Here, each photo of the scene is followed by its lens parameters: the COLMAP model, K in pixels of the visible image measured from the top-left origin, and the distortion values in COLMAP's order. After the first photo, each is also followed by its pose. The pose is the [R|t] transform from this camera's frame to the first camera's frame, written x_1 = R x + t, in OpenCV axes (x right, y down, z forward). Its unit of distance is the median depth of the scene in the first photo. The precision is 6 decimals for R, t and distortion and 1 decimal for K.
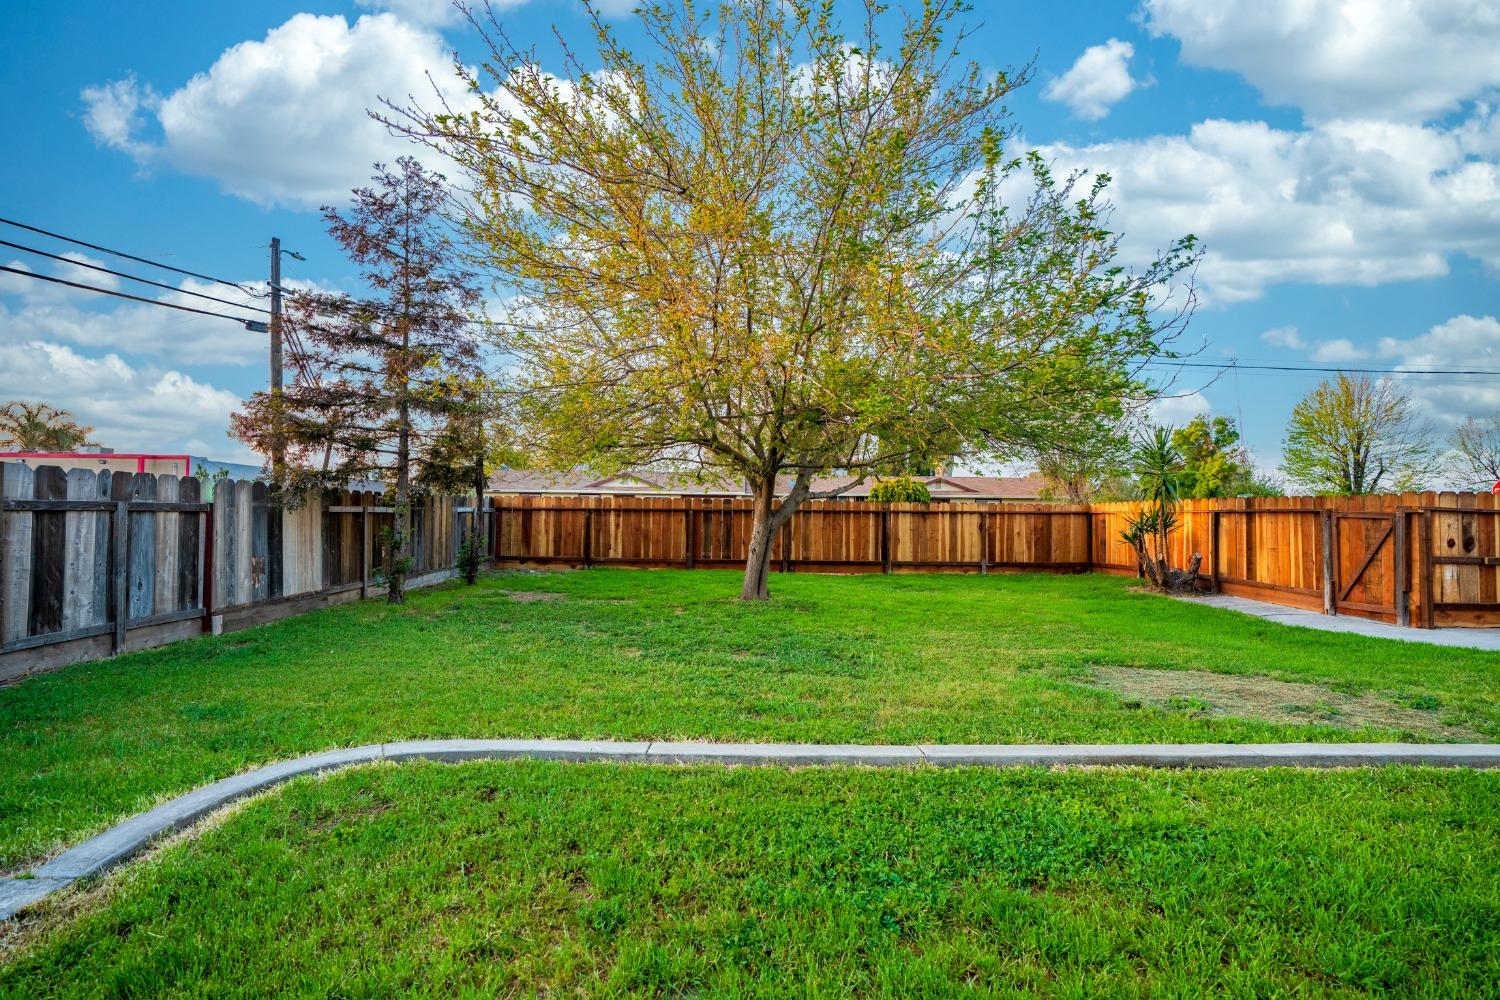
lens RADIAL K [[695.7, 0, 766.8], [0, 695.7, 524.0], [0, 0, 1]] dist [-0.008306, 0.004206]
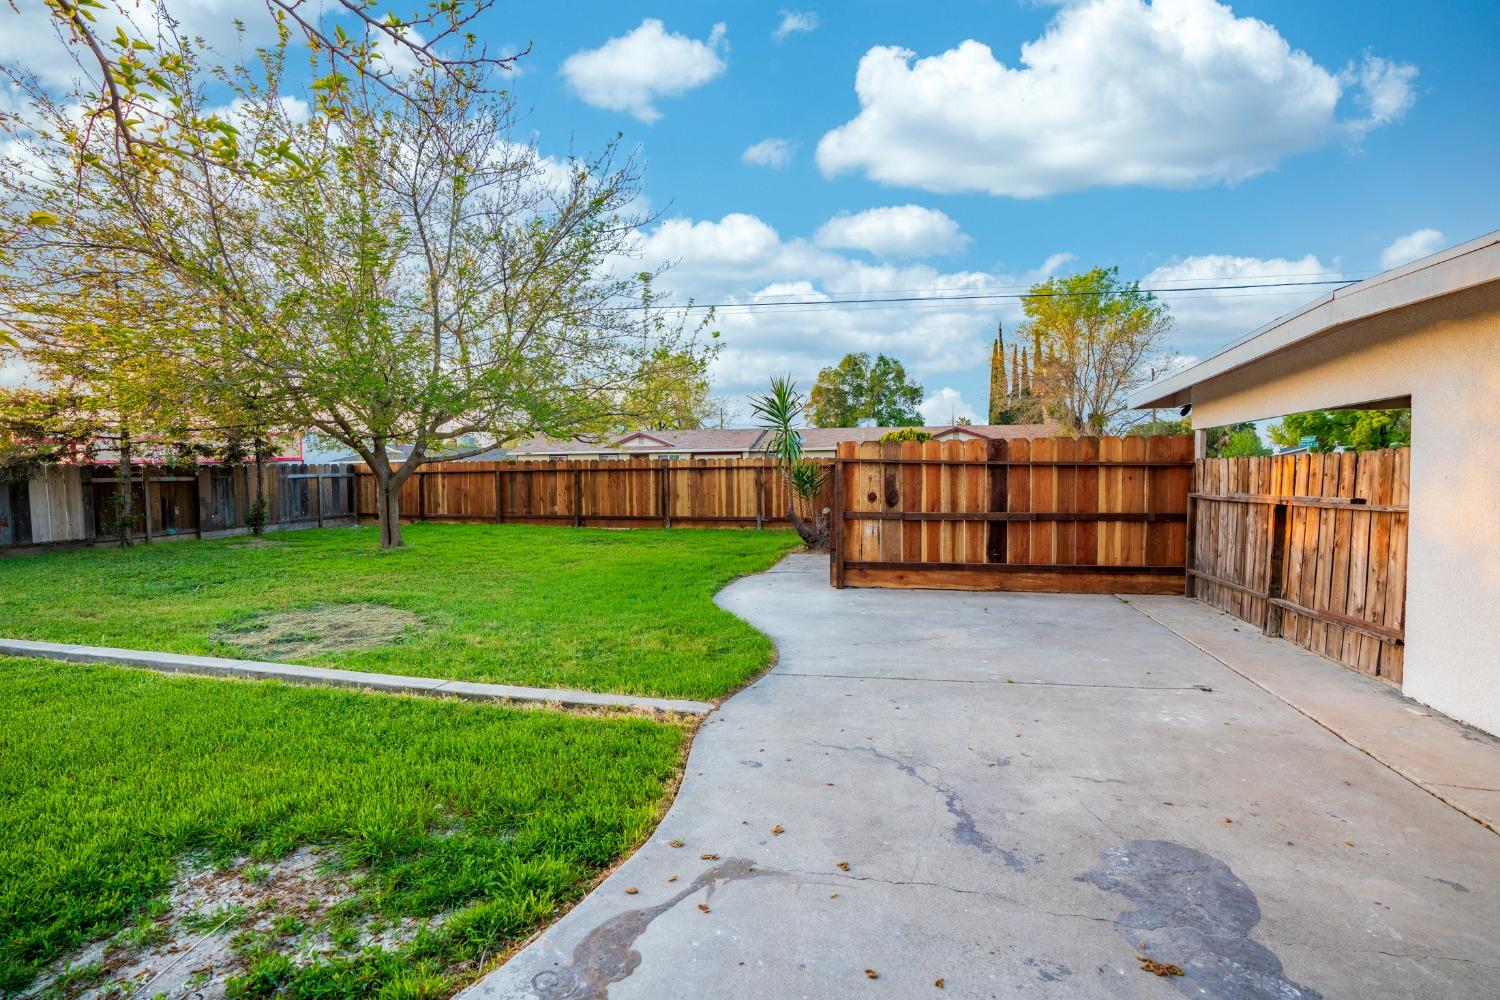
lens RADIAL K [[695.7, 0, 718.6], [0, 695.7, 520.0], [0, 0, 1]] dist [-0.008306, 0.004206]
pose [[0.956042, -0.000180, -0.293230, 0.559583], [0.017681, 0.998216, 0.057034, 0.000707], [0.292696, -0.059711, 0.954339, 0.025334]]
